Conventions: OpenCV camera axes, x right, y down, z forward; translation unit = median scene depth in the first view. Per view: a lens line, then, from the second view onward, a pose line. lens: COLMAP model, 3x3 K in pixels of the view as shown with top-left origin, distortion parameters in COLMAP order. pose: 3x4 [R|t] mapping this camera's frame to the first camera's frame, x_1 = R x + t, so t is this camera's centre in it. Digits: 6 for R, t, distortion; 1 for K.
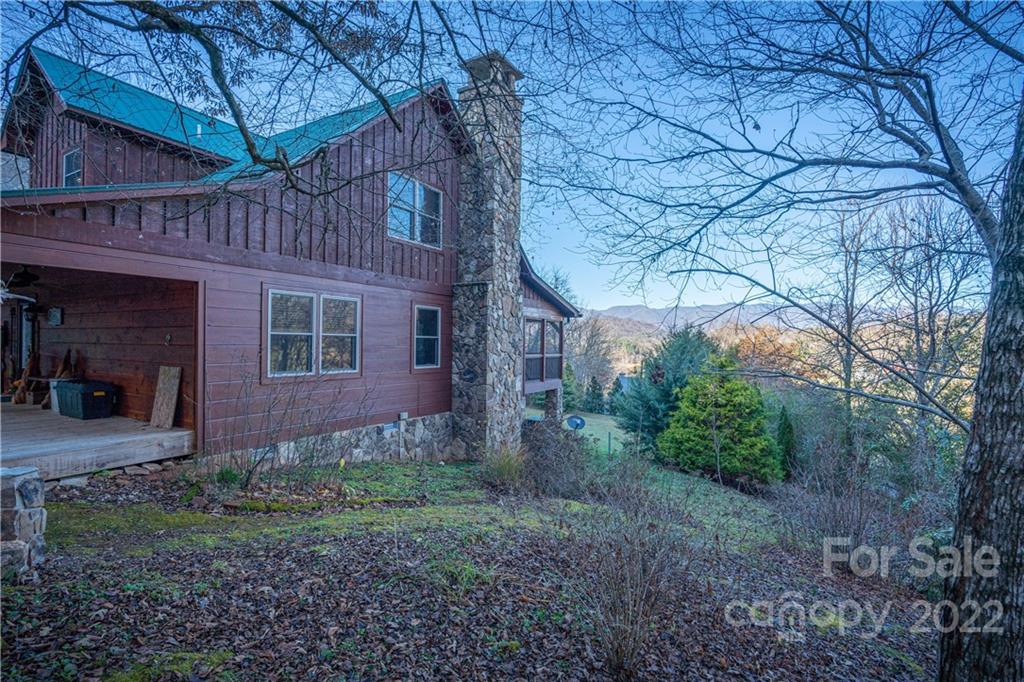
lens RADIAL K [[513.7, 0, 512.0], [0, 513.7, 341.0], [0, 0, 1]] dist [-0.001323, 0.000193]
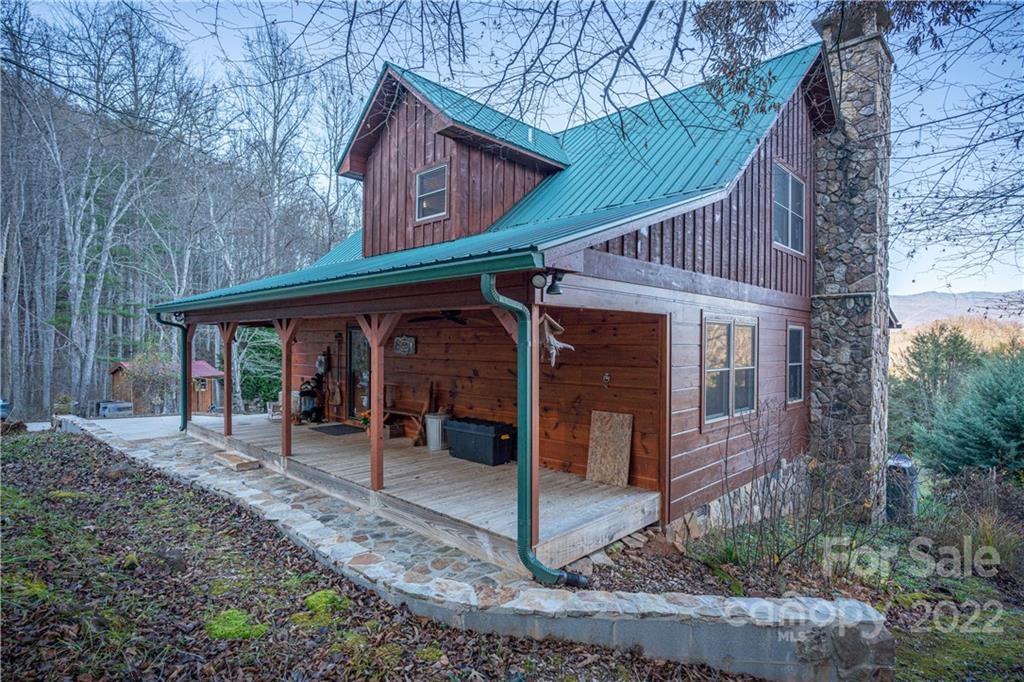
lens RADIAL K [[567.3, 0, 512.0], [0, 567.3, 341.0], [0, 0, 1]] dist [-0.001021, -0.000483]
pose [[0.969571, -0.007602, -0.244691, -0.363706], [0.006154, 0.999959, -0.006682, -0.039414], [0.244732, 0.004972, 0.969578, 0.023372]]
